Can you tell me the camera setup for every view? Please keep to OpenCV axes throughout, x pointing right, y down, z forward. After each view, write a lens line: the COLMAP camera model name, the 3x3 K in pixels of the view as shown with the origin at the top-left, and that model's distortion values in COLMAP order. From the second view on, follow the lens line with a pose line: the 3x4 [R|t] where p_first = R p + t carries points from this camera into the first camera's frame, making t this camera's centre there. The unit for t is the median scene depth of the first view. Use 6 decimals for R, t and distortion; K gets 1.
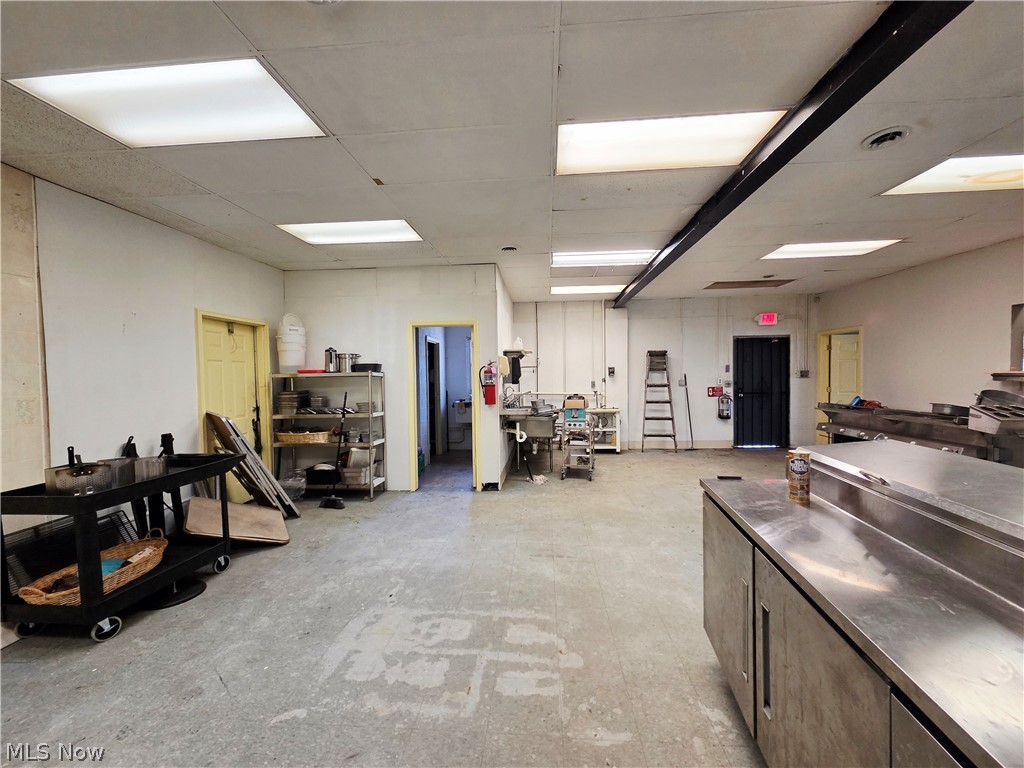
lens RADIAL K [[415.7, 0, 512.1], [0, 415.7, 386.2], [0, 0, 1]] dist [0.003555, -0.000323]
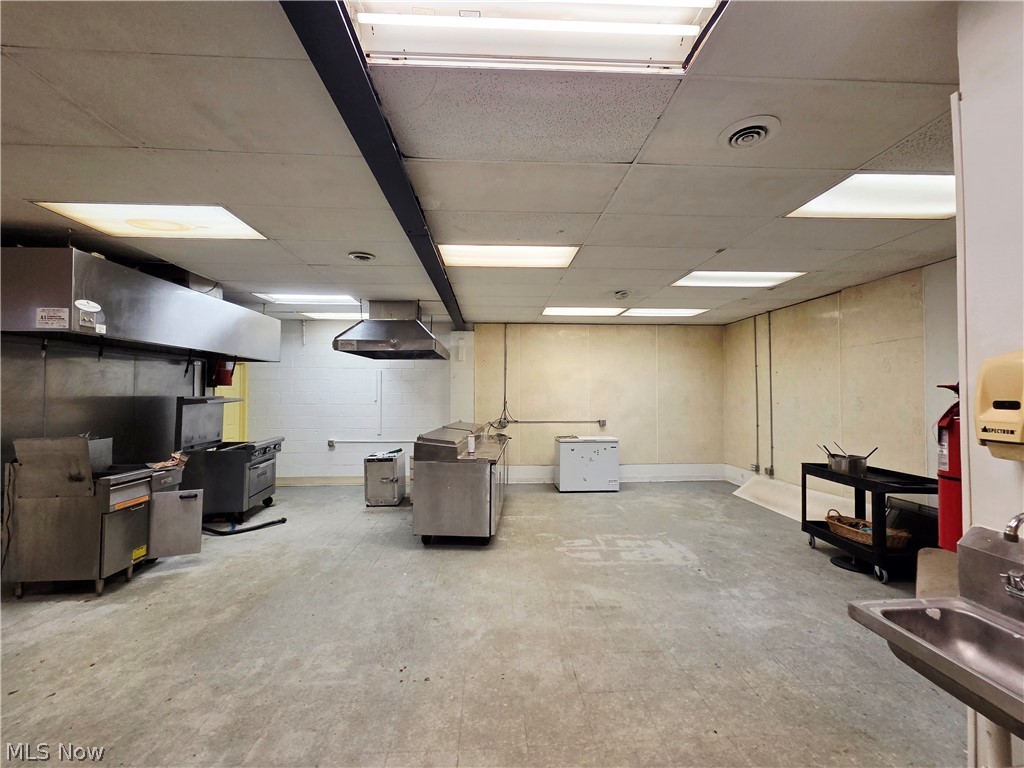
lens RADIAL K [[414.7, 0, 511.6], [0, 414.7, 388.3], [0, 0, 1]] dist [0.004456, -0.000046]
pose [[-0.991687, 0.011711, -0.128136, 0.423423], [0.009240, 0.999760, 0.019864, -0.104118], [0.128338, 0.018515, -0.991558, 1.991966]]
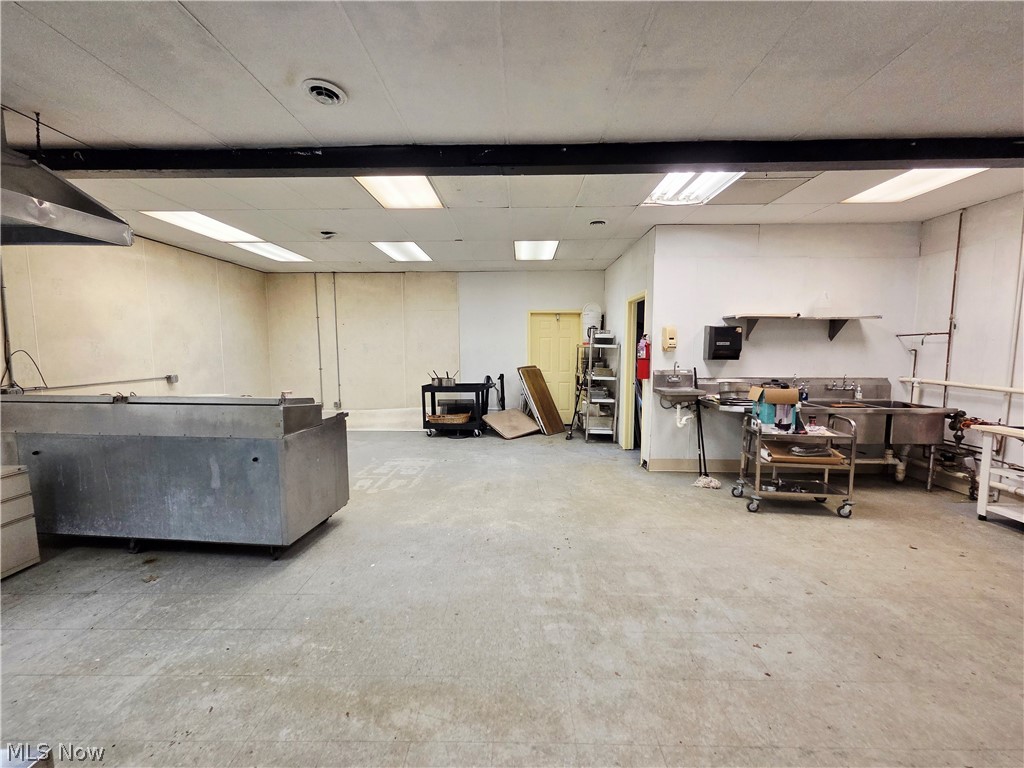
lens RADIAL K [[415.7, 0, 512.1], [0, 415.7, 386.2], [0, 0, 1]] dist [0.003555, -0.000323]
pose [[0.063347, 0.107403, -0.992195, 1.448220], [-0.028420, 0.993983, 0.105782, -0.052883], [0.997587, 0.021498, 0.066019, 1.042687]]
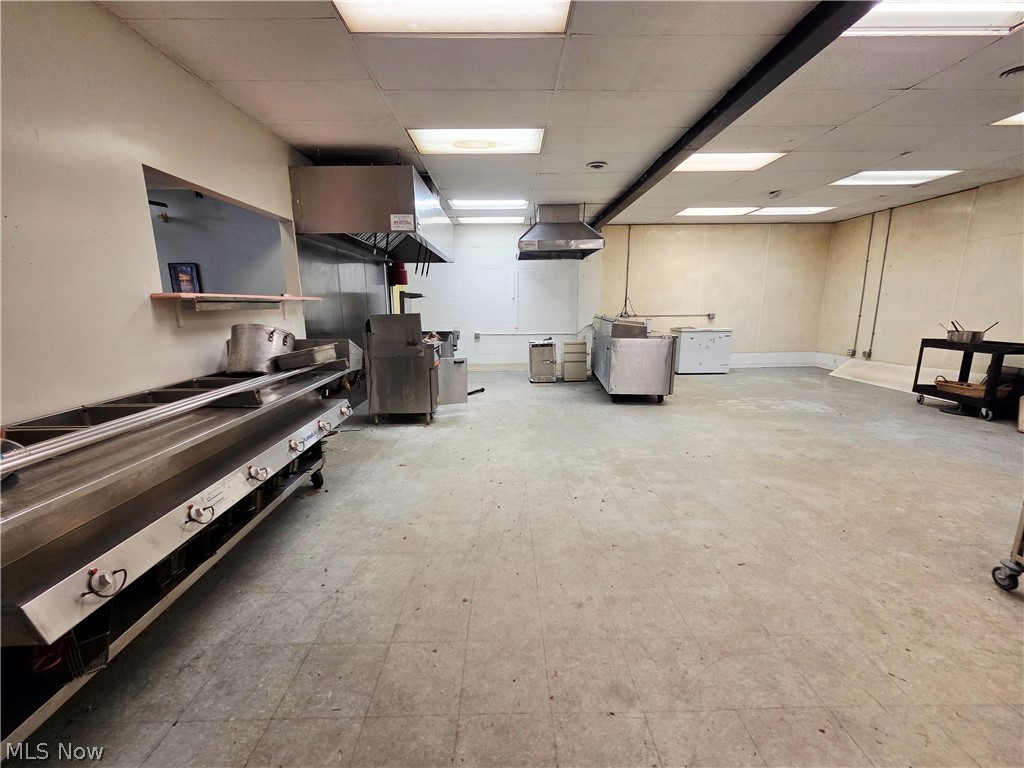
lens RADIAL K [[415.7, 0, 512.1], [0, 415.7, 386.2], [0, 0, 1]] dist [0.003555, -0.000323]
pose [[-0.995564, 0.040053, -0.085140, 1.131219], [0.020045, 0.974385, 0.223990, -0.043657], [0.091930, 0.221290, -0.970865, 2.301397]]
